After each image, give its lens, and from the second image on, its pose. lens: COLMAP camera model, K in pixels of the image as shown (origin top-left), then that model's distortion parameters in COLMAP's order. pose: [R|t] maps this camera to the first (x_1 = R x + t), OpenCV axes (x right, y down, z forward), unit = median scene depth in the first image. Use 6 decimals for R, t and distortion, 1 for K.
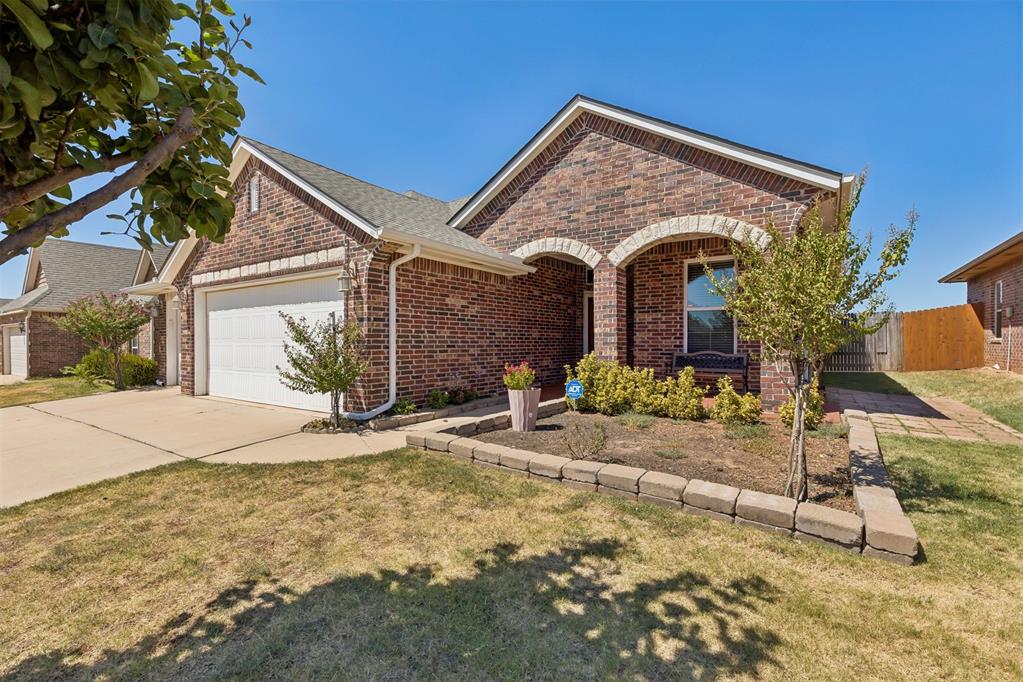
lens RADIAL K [[464.2, 0, 512.6], [0, 464.2, 341.6], [0, 0, 1]] dist [0.005231, -0.000479]
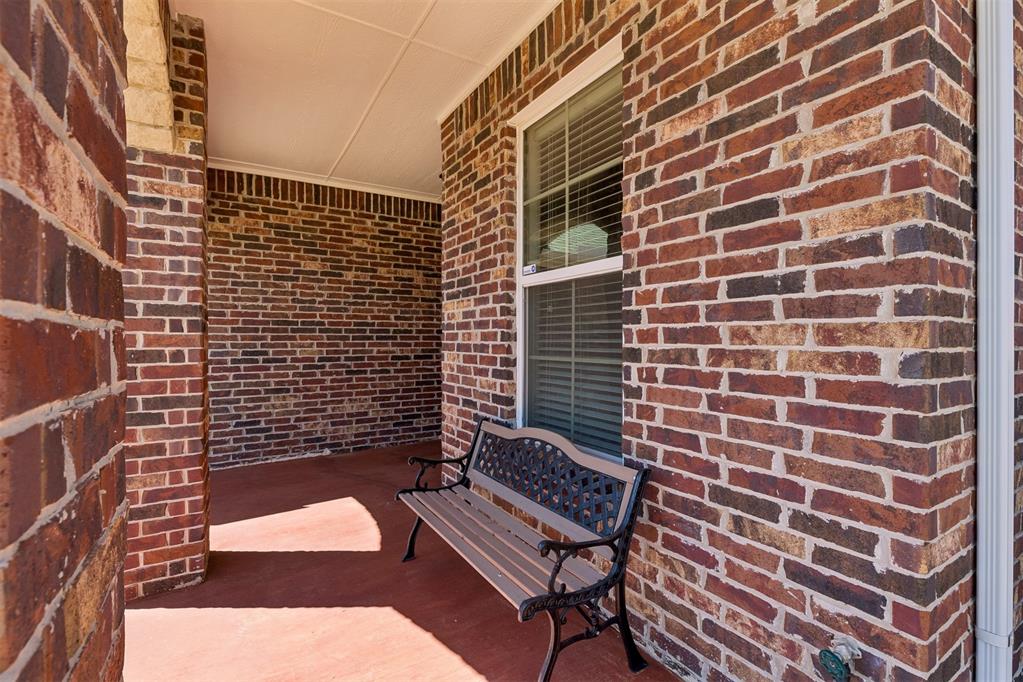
lens RADIAL K [[464.2, 0, 507.6], [0, 464.2, 338.3], [0, 0, 1]] dist [0.005231, -0.000479]
pose [[0.909585, 0.000630, -0.415518, 0.491948], [-0.002272, 0.999991, -0.003458, -0.030668], [0.415512, 0.004089, 0.909578, 0.714925]]
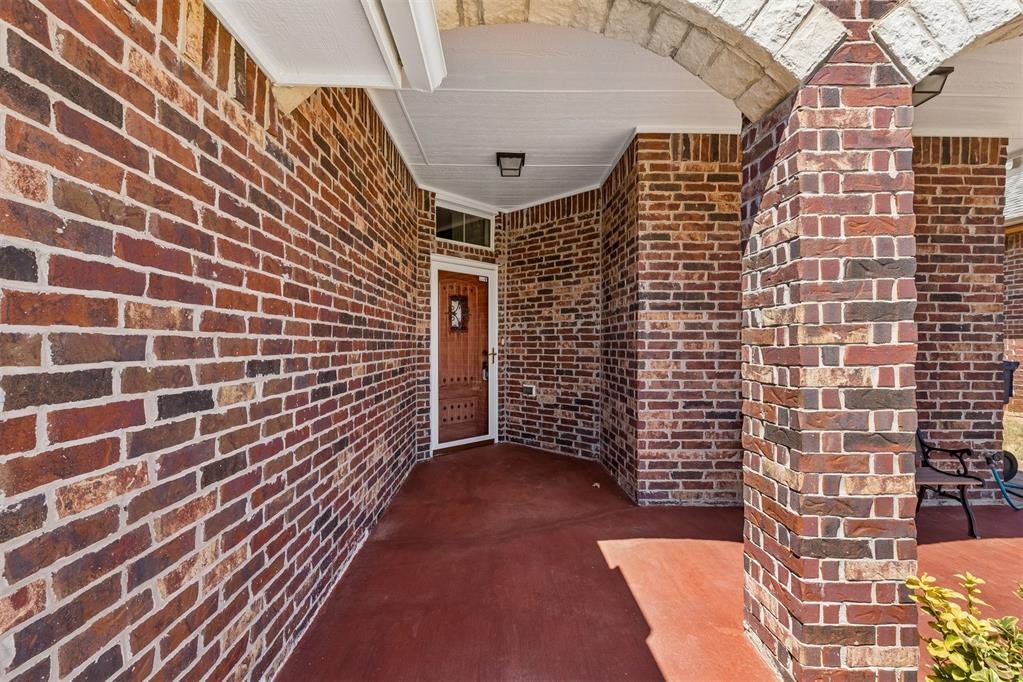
lens RADIAL K [[464.2, 0, 513.4], [0, 464.2, 340.8], [0, 0, 1]] dist [0.005231, -0.000479]
pose [[0.809692, 0.006243, 0.586822, -0.045229], [-0.003630, 0.999978, -0.005629, -0.034334], [-0.586844, 0.002428, 0.809696, 0.793285]]
